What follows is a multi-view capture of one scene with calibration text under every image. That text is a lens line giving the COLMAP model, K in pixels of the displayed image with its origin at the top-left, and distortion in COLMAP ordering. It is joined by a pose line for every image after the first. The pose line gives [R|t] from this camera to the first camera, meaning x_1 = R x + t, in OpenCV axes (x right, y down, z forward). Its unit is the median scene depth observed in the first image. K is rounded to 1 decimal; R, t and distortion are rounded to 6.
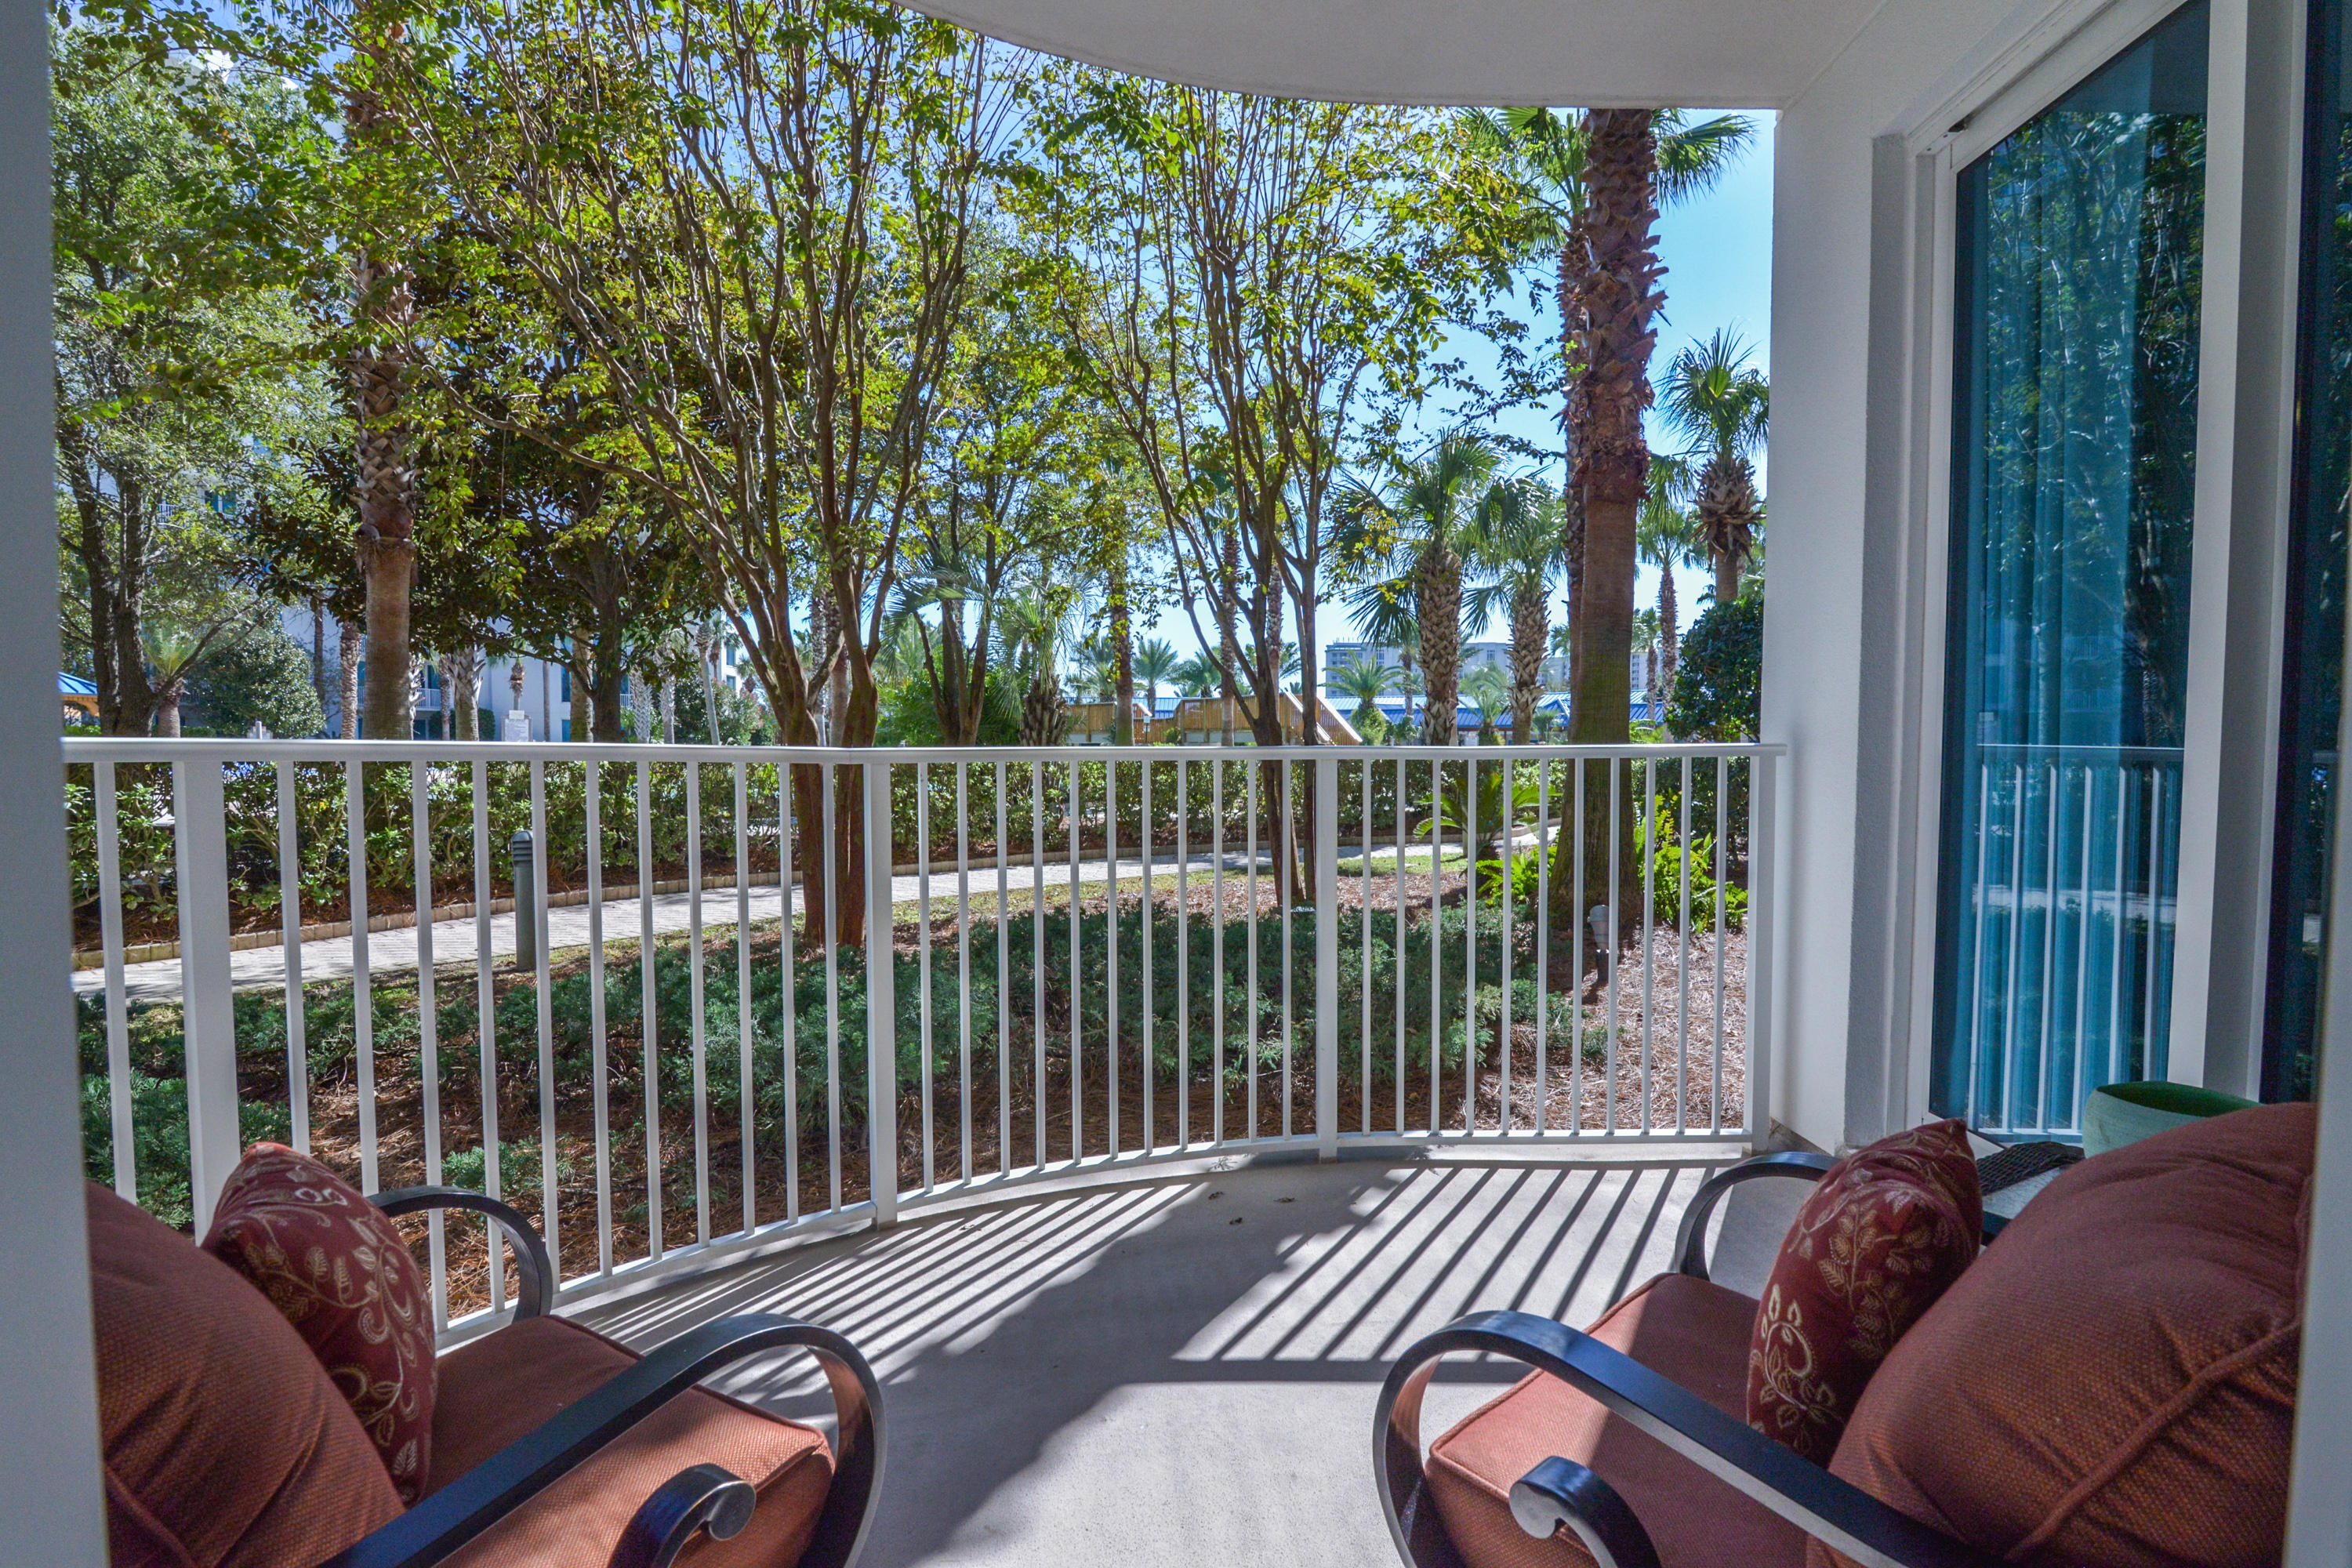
lens RADIAL K [[1117.7, 0, 1206.9], [0, 1117.7, 785.9], [0, 0, 1]] dist [0.002003, 0.000415]
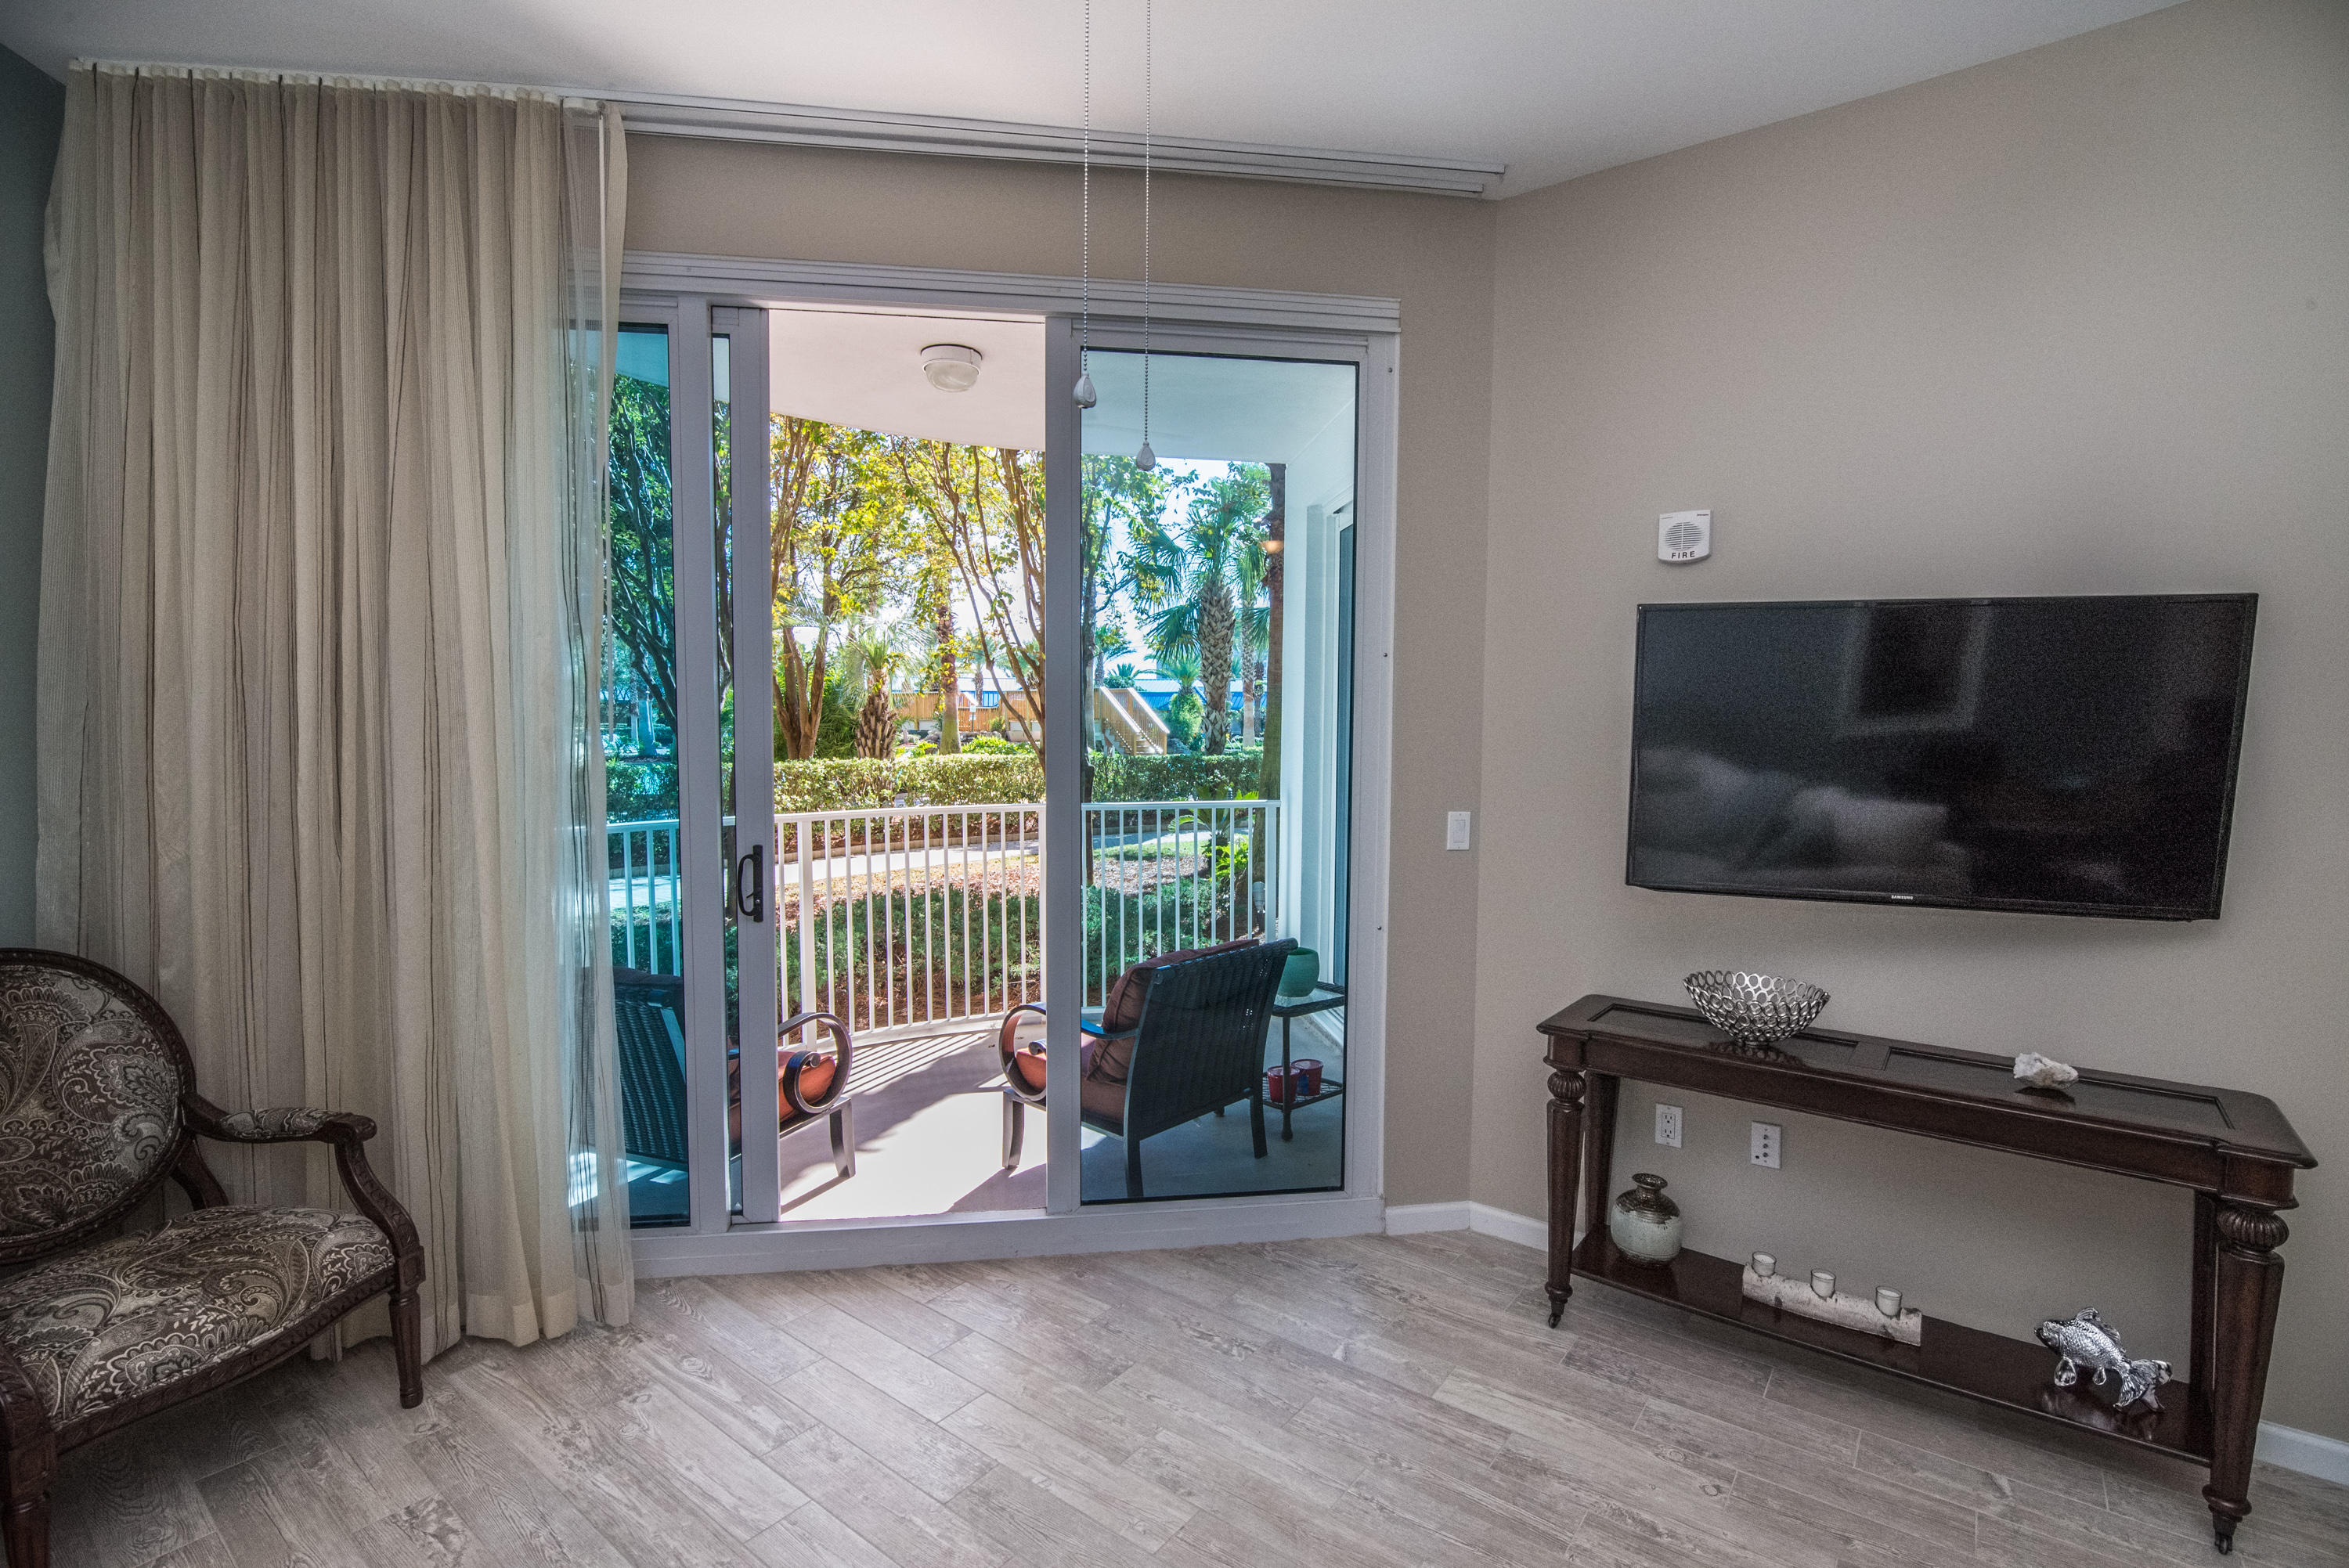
lens RADIAL K [[1072.6, 0, 1174.5], [0, 1072.6, 784.0], [0, 0, 1]] dist [-0.005013, -0.000438]
pose [[0.991573, -0.002566, 0.129527, 0.016915], [0.000304, 0.999847, 0.017475, -0.019175], [-0.129552, -0.017288, 0.991422, -0.154207]]
